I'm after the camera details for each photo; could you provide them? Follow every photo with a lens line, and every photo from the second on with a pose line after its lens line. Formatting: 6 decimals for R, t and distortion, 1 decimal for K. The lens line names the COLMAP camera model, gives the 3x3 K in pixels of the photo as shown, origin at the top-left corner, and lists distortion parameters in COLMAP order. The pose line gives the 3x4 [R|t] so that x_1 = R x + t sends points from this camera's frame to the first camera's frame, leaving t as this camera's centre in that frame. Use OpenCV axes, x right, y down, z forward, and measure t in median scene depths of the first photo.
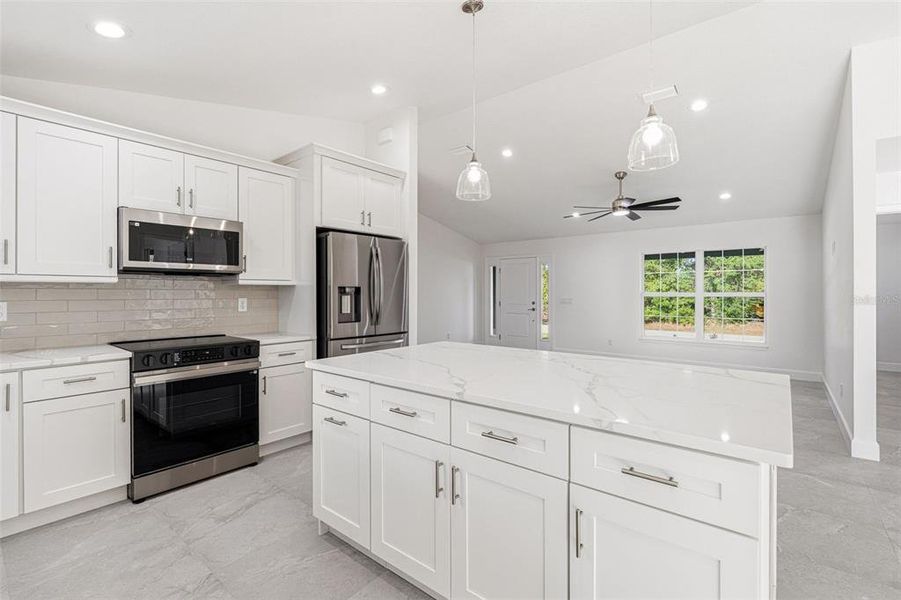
lens RADIAL K [[412.1, 0, 450.2], [0, 412.1, 291.7], [0, 0, 1]] dist [0.000514, -0.000863]
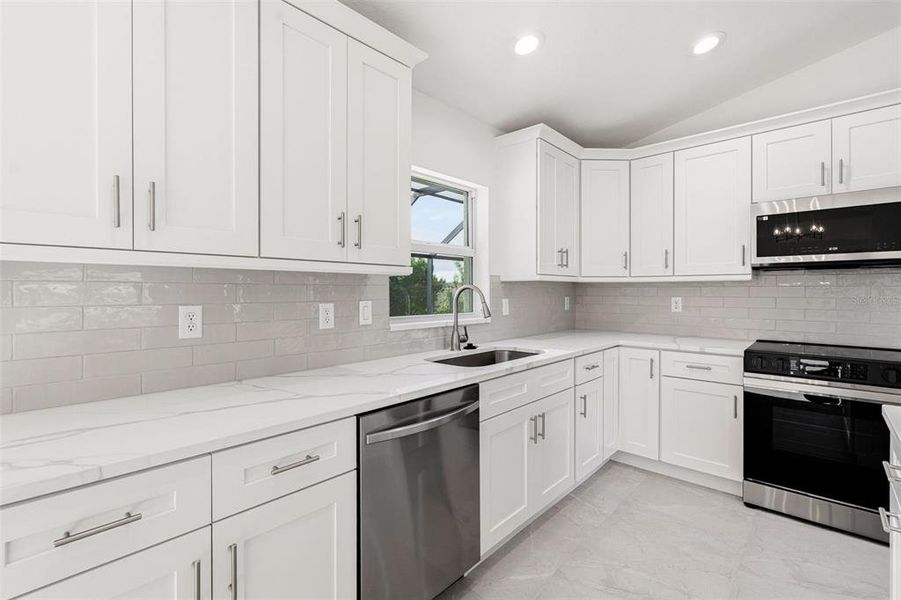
lens RADIAL K [[412.1, 0, 446.9], [0, 412.1, 290.8], [0, 0, 1]] dist [0.000514, -0.000863]
pose [[-0.058398, 0.003706, -0.998286, 0.209856], [0.002266, 0.999991, 0.003580, -0.001187], [0.998291, -0.002053, -0.058406, 0.288920]]
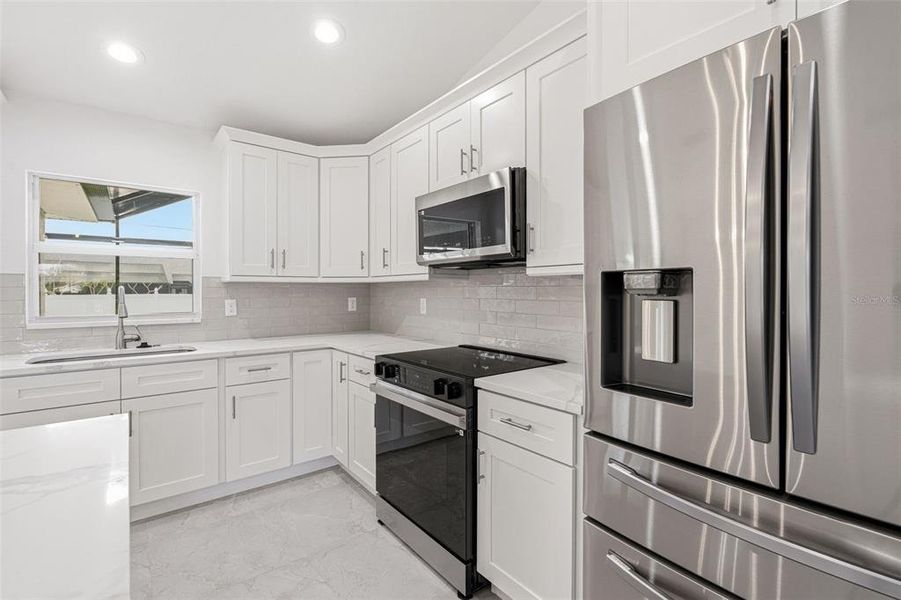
lens RADIAL K [[412.1, 0, 448.4], [0, 412.1, 292.3], [0, 0, 1]] dist [0.000514, -0.000863]
pose [[-0.219470, 0.006070, -0.975600, 0.077729], [0.004803, 0.999975, 0.005141, 0.001342], [0.975607, -0.003558, -0.219494, 1.122823]]
